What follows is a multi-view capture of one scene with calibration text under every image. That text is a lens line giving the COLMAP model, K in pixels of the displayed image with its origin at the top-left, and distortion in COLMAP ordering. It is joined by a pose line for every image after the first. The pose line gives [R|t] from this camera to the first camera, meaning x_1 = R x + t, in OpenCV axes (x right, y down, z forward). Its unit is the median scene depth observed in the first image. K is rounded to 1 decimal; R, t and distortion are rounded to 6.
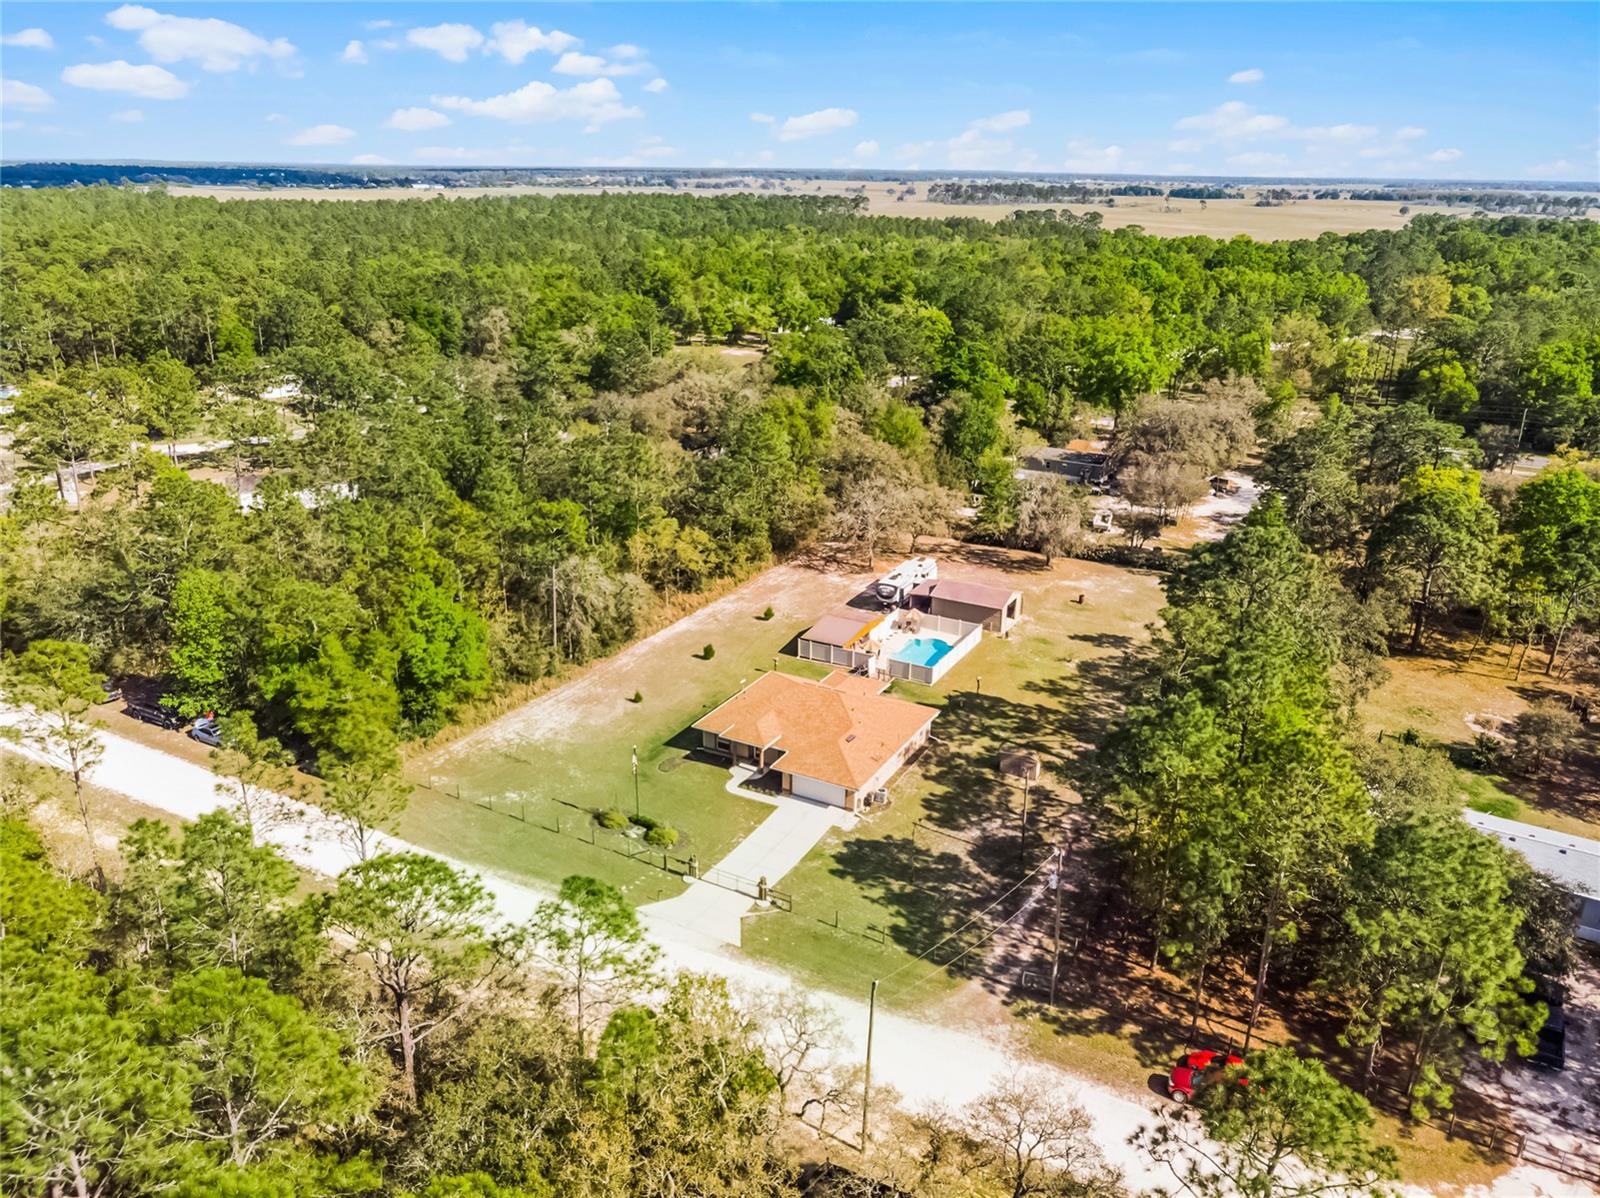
lens RADIAL K [[1187.4, 0, 813.6], [0, 1187.4, 621.9], [0, 0, 1]] dist [-0.012570, 0.014263]
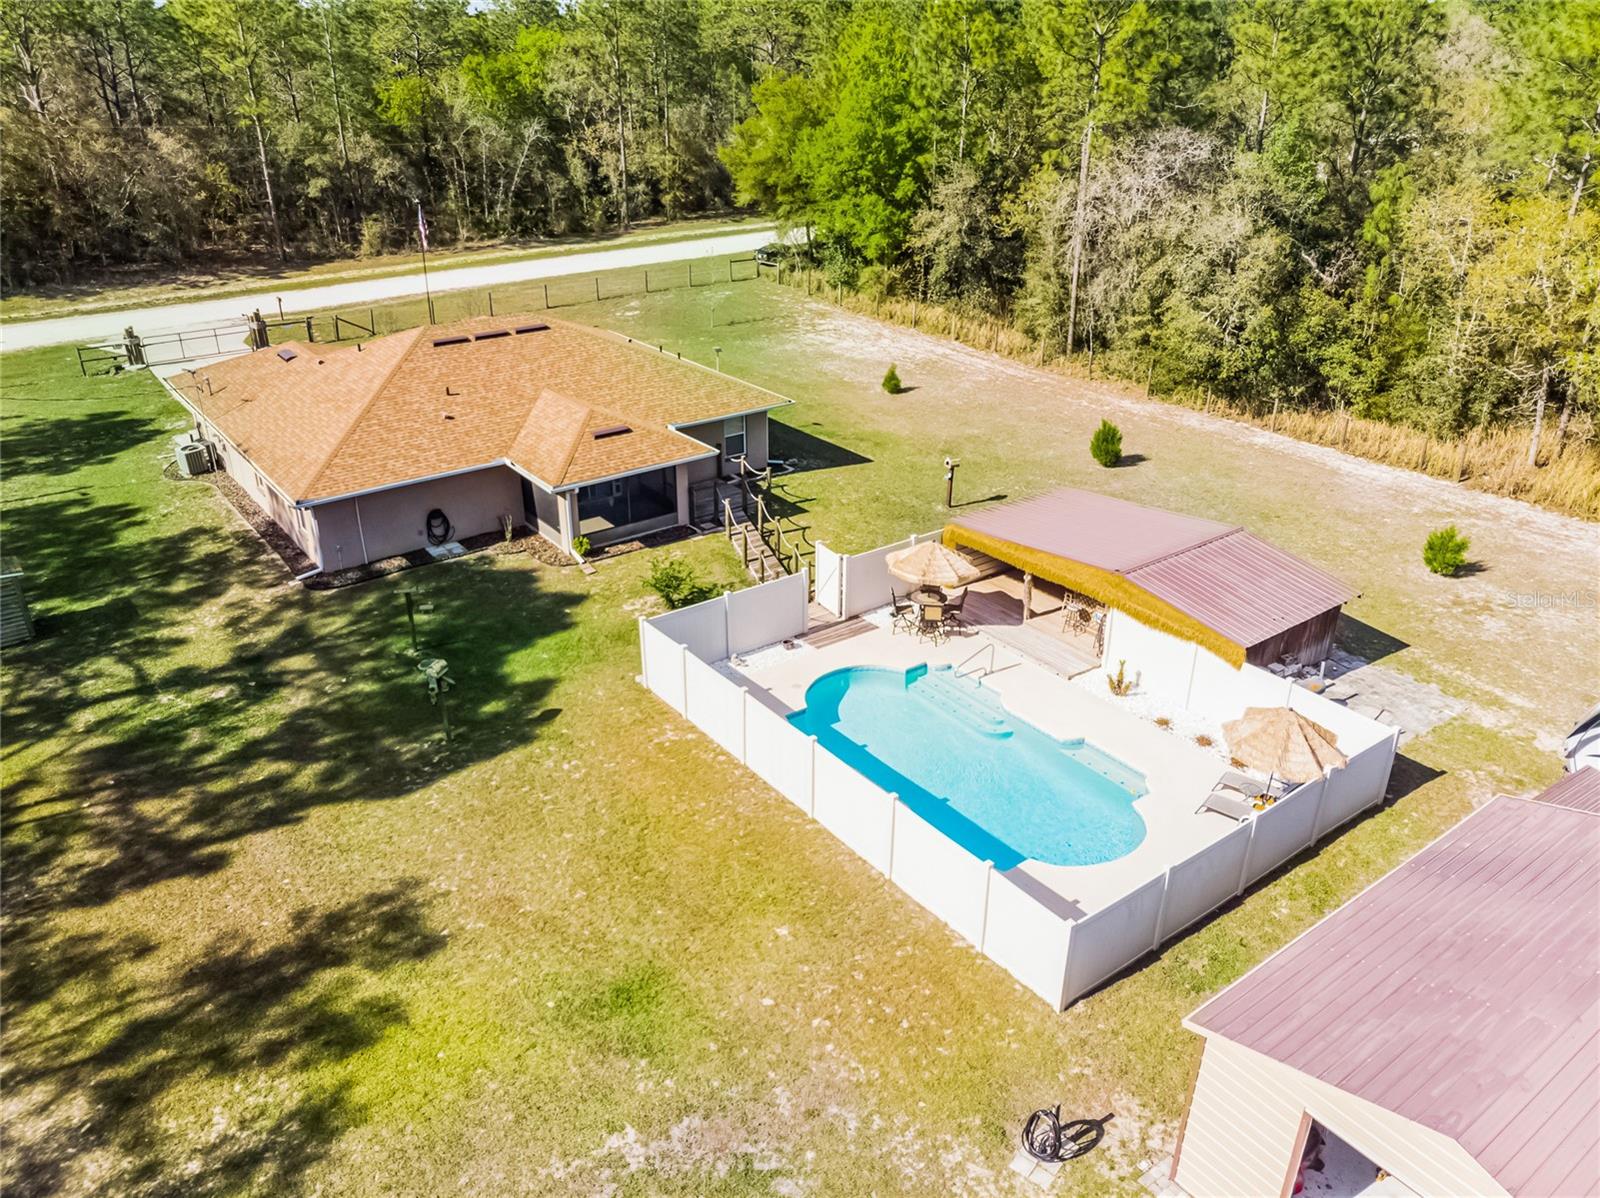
lens RADIAL K [[1187.4, 0, 802.2], [0, 1187.4, 588.6], [0, 0, 1]] dist [-0.012570, 0.014263]
pose [[-0.420744, 0.365118, -0.830459, 0.322124], [-0.340916, 0.784693, 0.517719, -0.115748], [0.840685, 0.500944, -0.205681, 1.187364]]
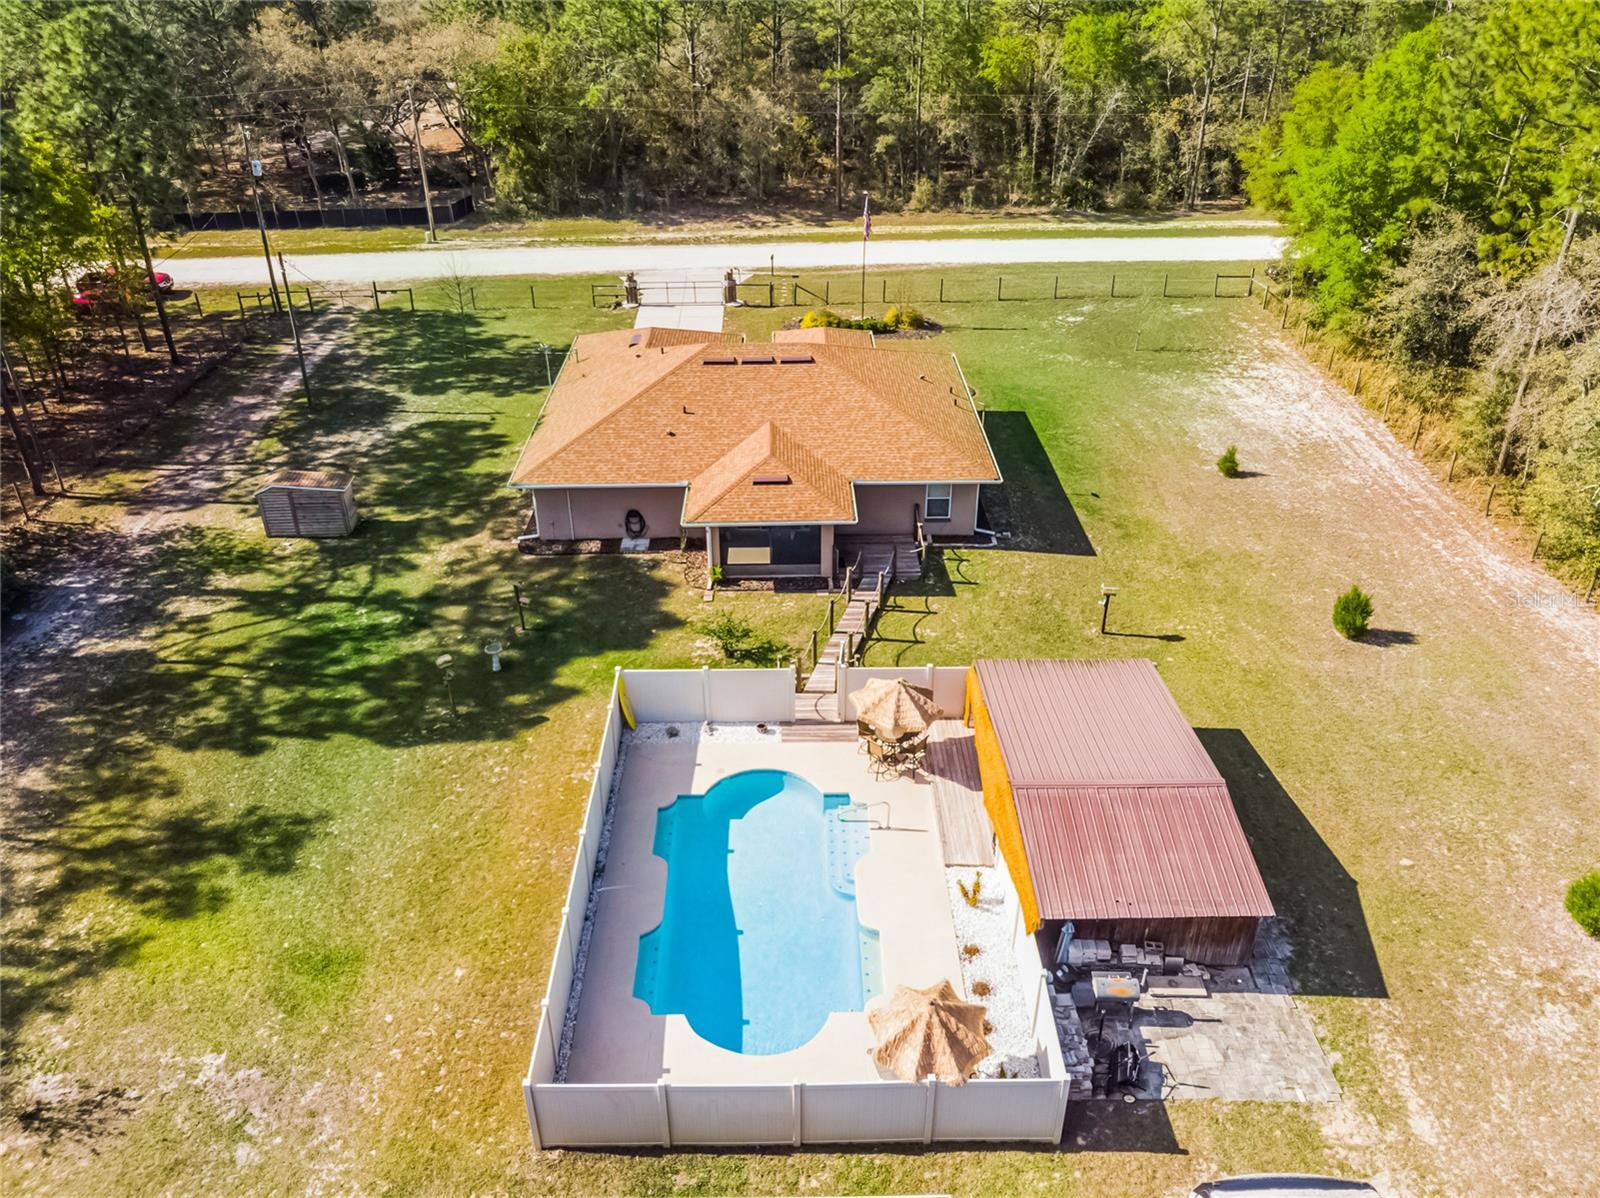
lens RADIAL K [[1187.4, 0, 809.4], [0, 1187.4, 591.6], [0, 0, 1]] dist [-0.012570, 0.014263]
pose [[-0.874102, 0.229174, -0.428281, 0.200439], [-0.189560, 0.650855, 0.735156, -0.212581], [0.447228, 0.723787, -0.525471, 1.277633]]
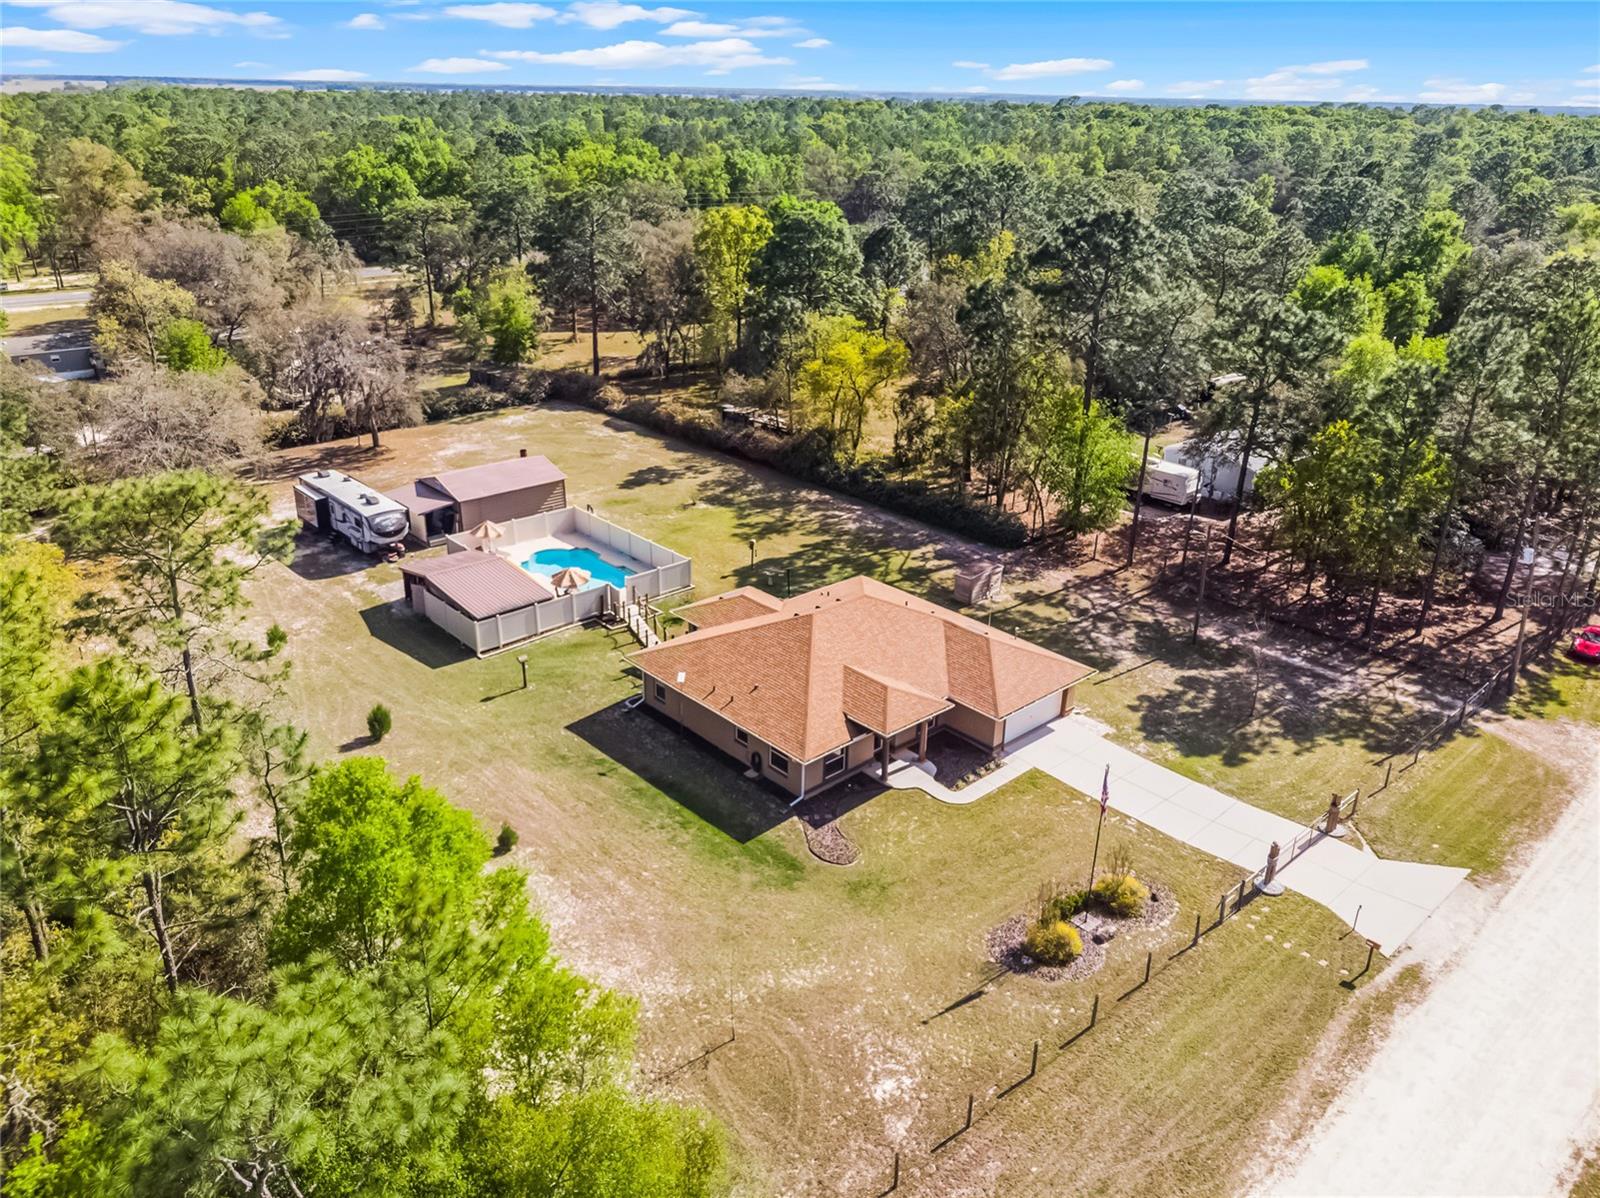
lens RADIAL K [[1187.4, 0, 802.3], [0, 1187.4, 593.7], [0, 0, 1]] dist [-0.012570, 0.014263]
pose [[0.332567, -0.379263, 0.863457, -0.493509], [0.327246, 0.905093, 0.271510, -0.111008], [-0.884483, 0.192267, 0.425116, 0.745153]]
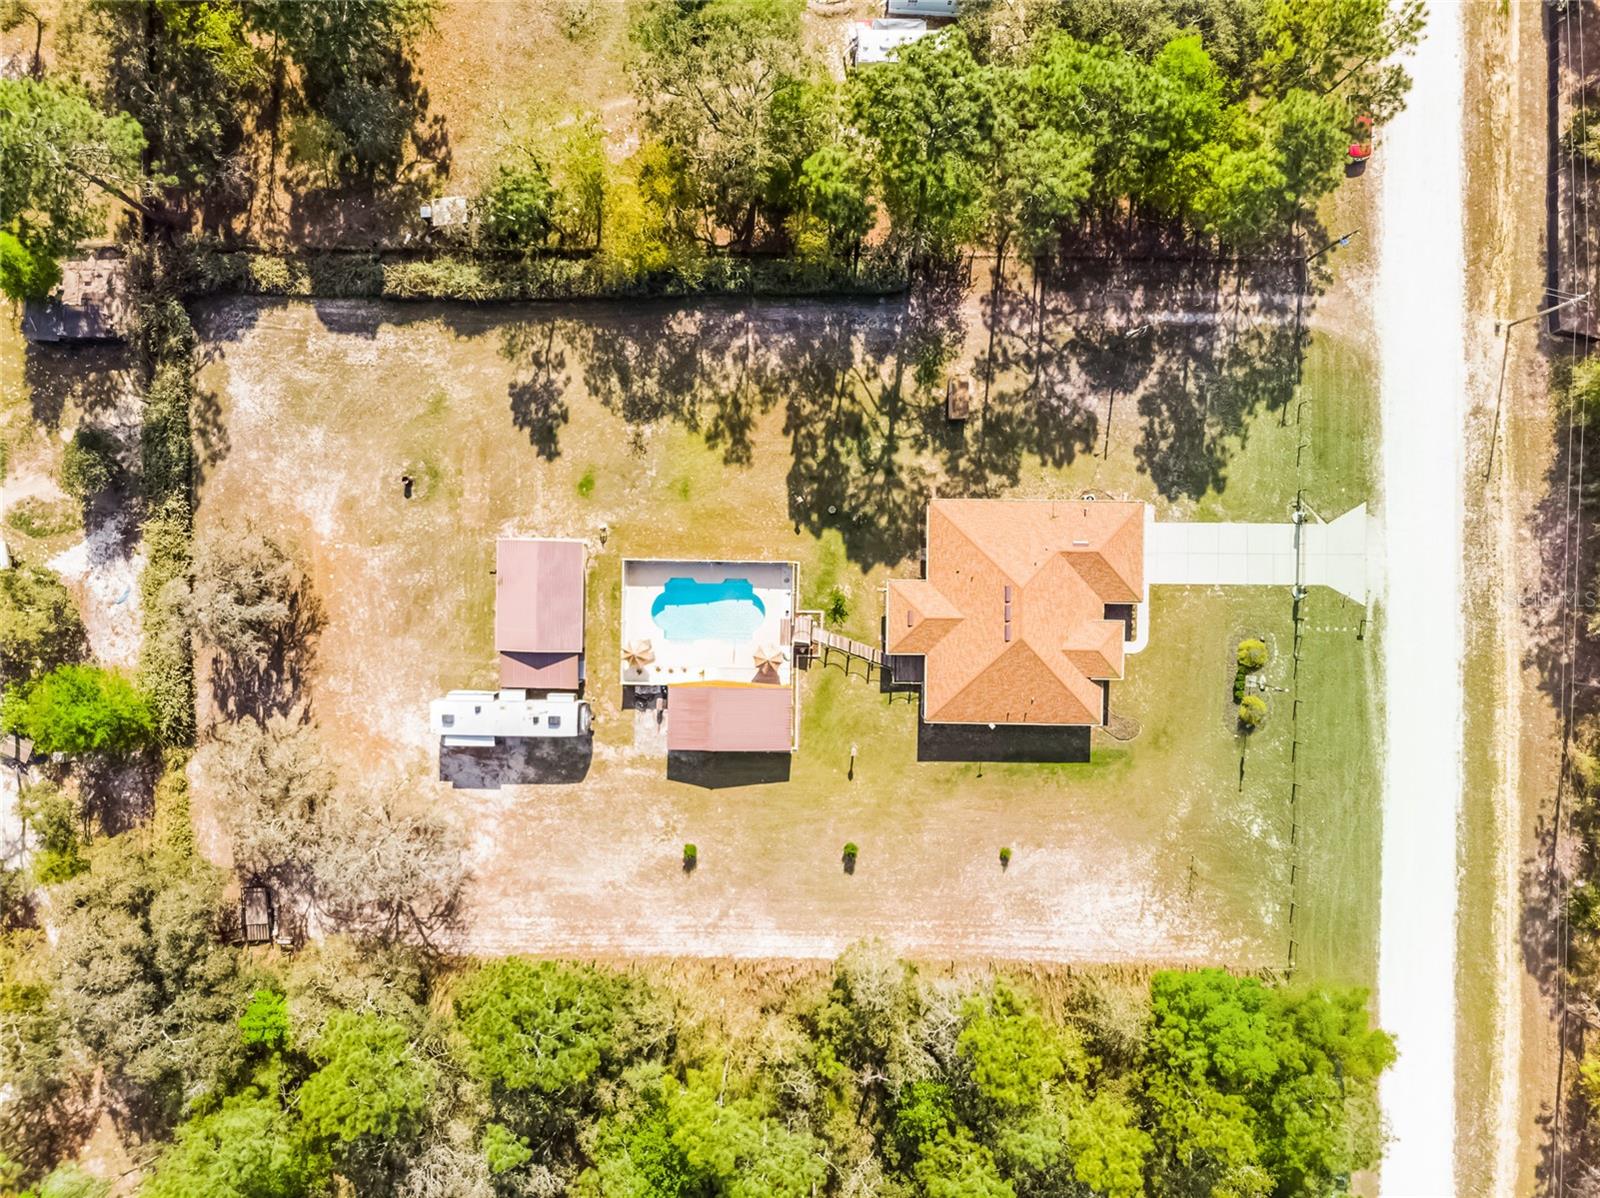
lens RADIAL K [[1187.4, 0, 803.8], [0, 1187.4, 583.9], [0, 0, 1]] dist [-0.012570, 0.014263]
pose [[-0.456683, -0.889121, -0.030062, 0.122048], [0.315275, -0.193349, 0.929095, -0.780828], [-0.831891, 0.414825, 0.368617, 0.779399]]
